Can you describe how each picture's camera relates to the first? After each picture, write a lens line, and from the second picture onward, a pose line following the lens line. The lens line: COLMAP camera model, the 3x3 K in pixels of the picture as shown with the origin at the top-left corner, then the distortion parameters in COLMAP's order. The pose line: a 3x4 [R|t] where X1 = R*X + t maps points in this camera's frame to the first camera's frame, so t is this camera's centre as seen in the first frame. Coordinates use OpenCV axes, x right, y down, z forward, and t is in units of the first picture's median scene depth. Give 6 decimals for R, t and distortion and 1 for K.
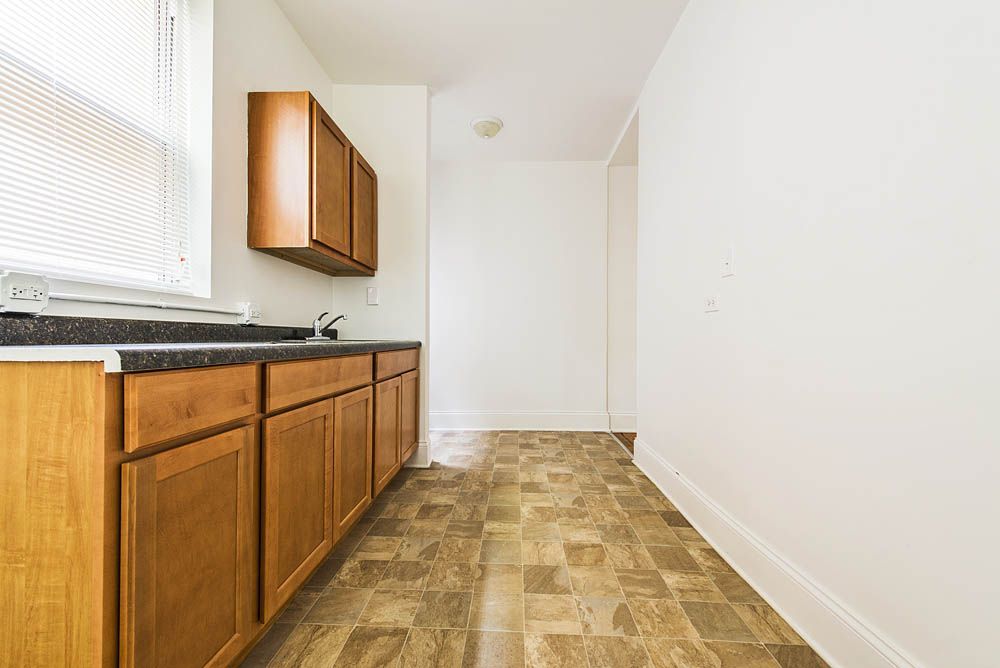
lens RADIAL K [[390.1, 0, 497.9], [0, 390.1, 336.2], [0, 0, 1]] dist [0.011591, -0.003672]
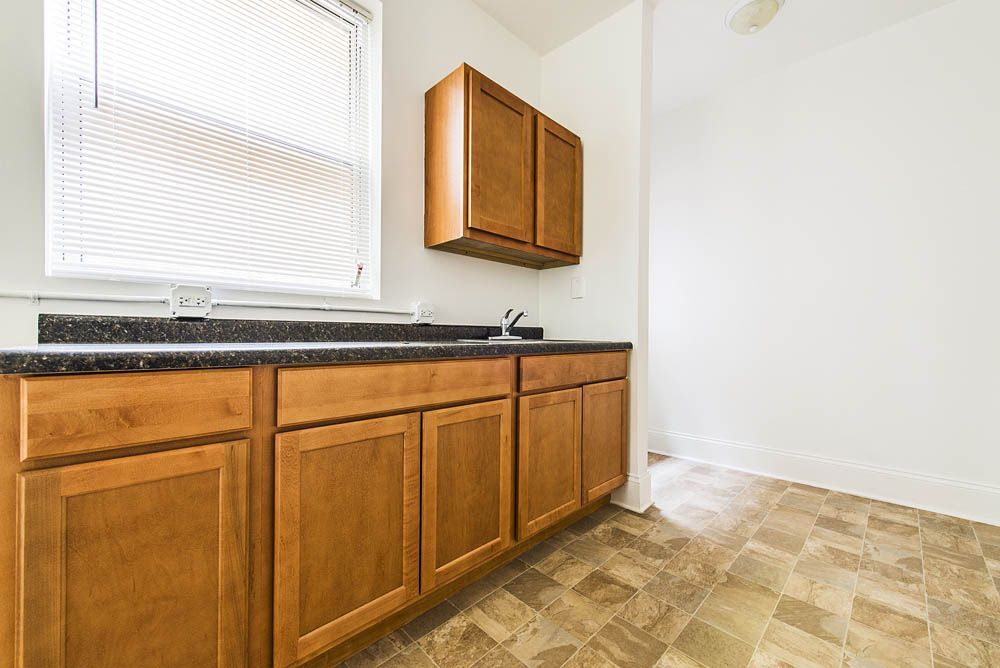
lens RADIAL K [[390.1, 0, 497.9], [0, 390.1, 336.2], [0, 0, 1]] dist [0.011591, -0.003672]
pose [[0.729579, 0.003319, -0.683888, 0.189340], [-0.001040, 0.999992, 0.003744, -0.002199], [0.683896, -0.002021, 0.729577, 0.397696]]
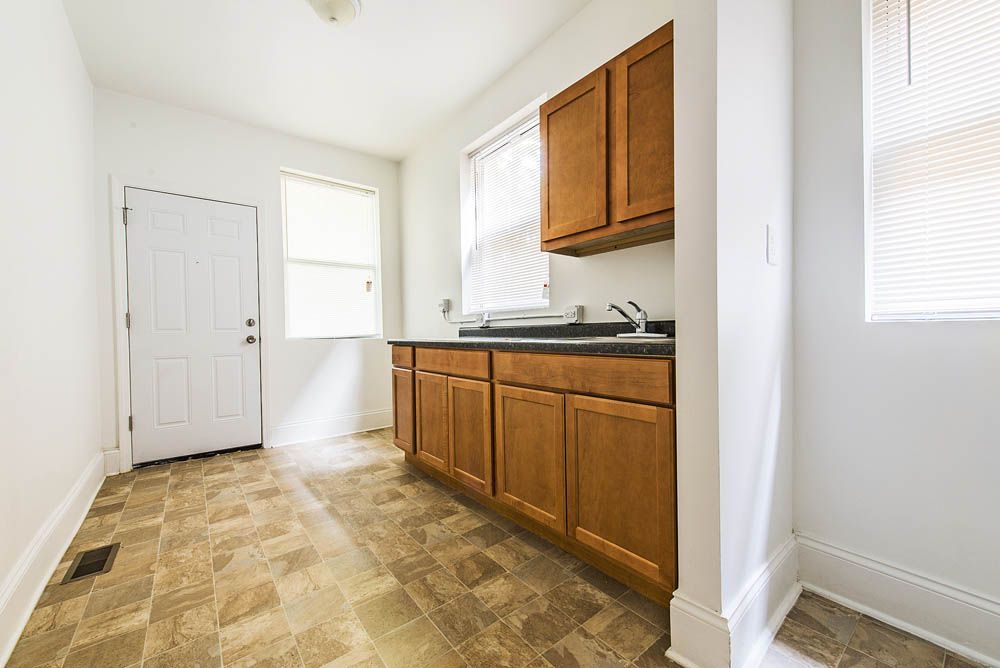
lens RADIAL K [[390.1, 0, 497.9], [0, 390.1, 336.2], [0, 0, 1]] dist [0.011591, -0.003672]
pose [[-0.759853, 0.013832, -0.649948, 0.313359], [0.015236, 0.999878, 0.003466, 0.000986], [0.649917, -0.007269, -0.759971, 1.739011]]
